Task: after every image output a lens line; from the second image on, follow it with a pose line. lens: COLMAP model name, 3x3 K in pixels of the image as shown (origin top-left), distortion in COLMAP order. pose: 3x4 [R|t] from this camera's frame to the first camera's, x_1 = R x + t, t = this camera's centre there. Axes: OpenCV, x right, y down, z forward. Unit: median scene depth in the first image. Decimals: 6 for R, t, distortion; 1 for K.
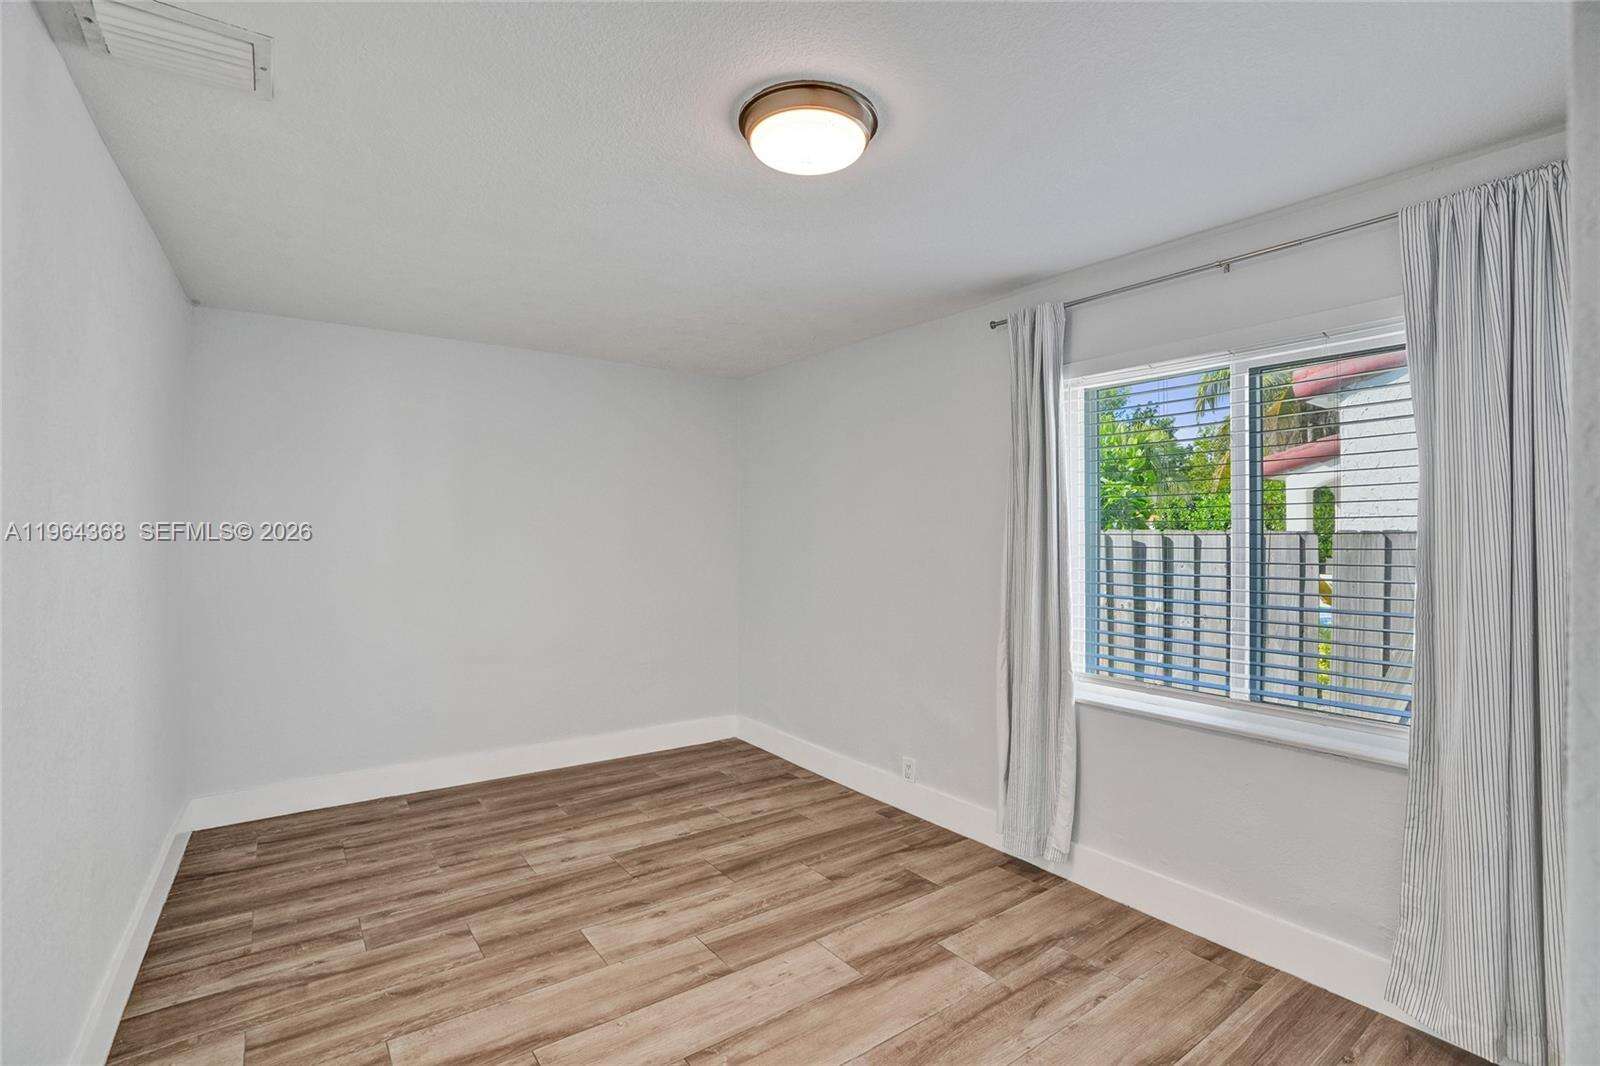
lens RADIAL K [[745.2, 0, 799.6], [0, 745.2, 531.1], [0, 0, 1]] dist [-0.060824, 0.022037]
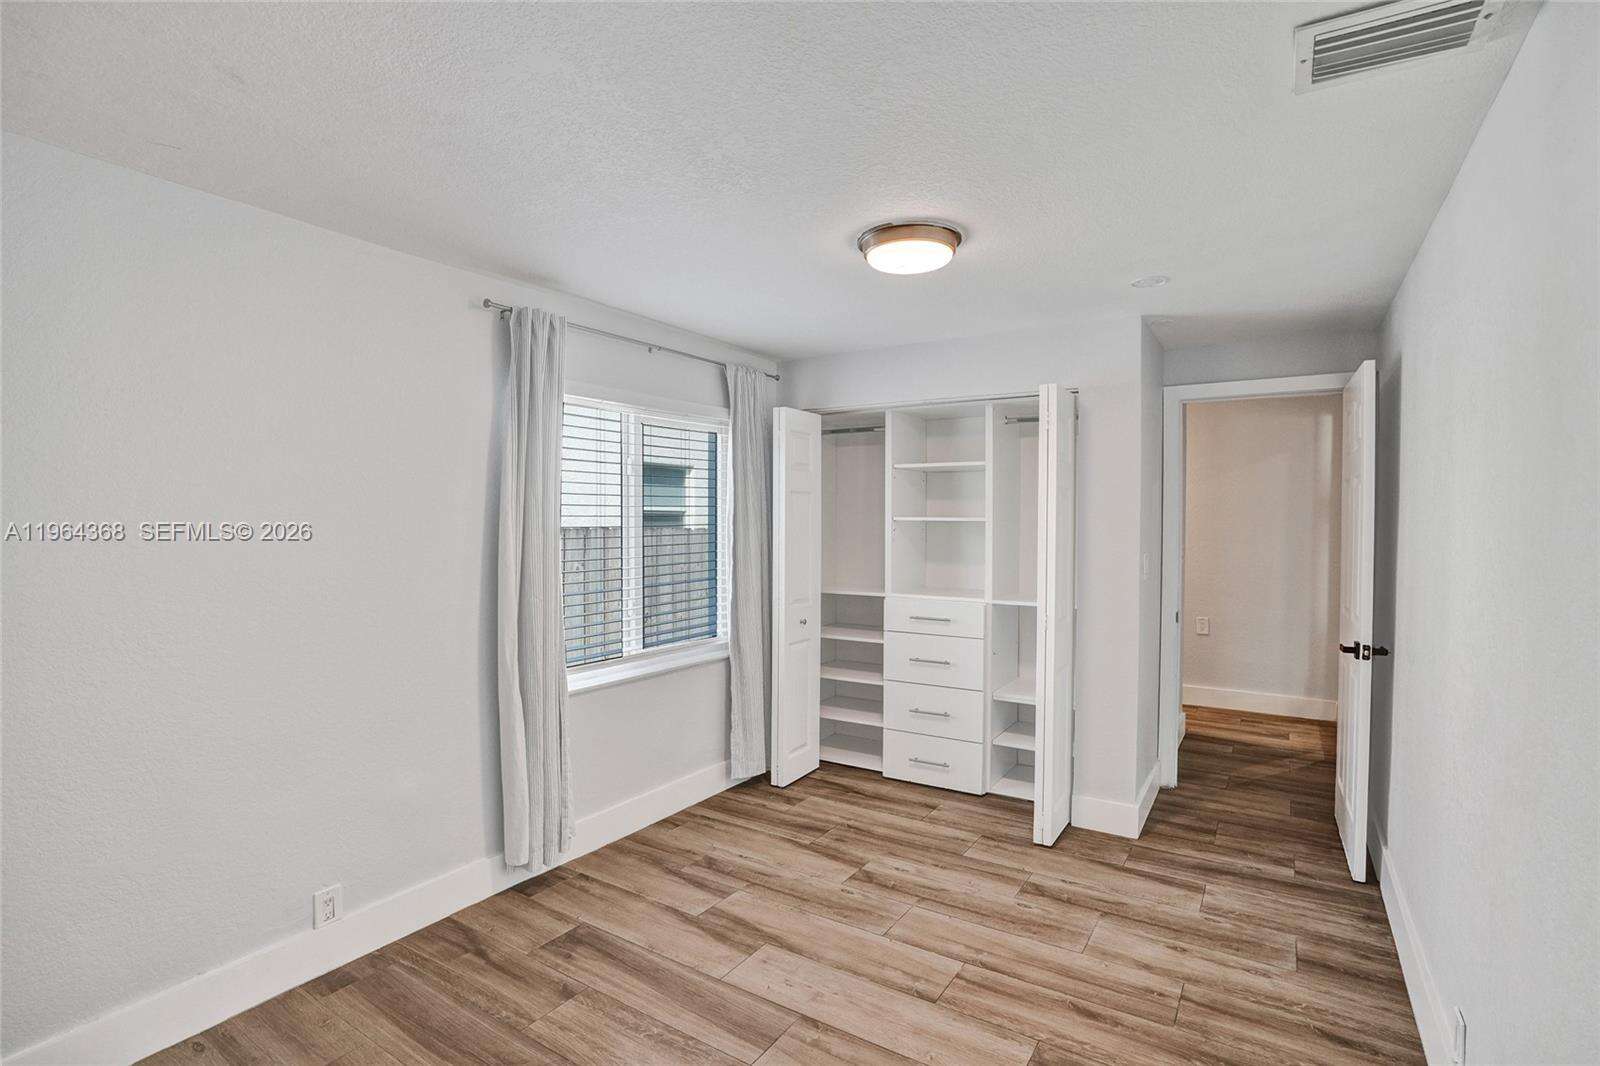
lens RADIAL K [[799.0, 0, 788.6], [0, 799.0, 526.5], [0, 0, 1]] dist [-0.043246, 0.015984]
pose [[-0.367857, -0.010352, 0.929825, -0.985368], [-0.004228, 0.999946, 0.009460, -0.032648], [-0.929873, -0.000451, -0.367881, 1.345508]]
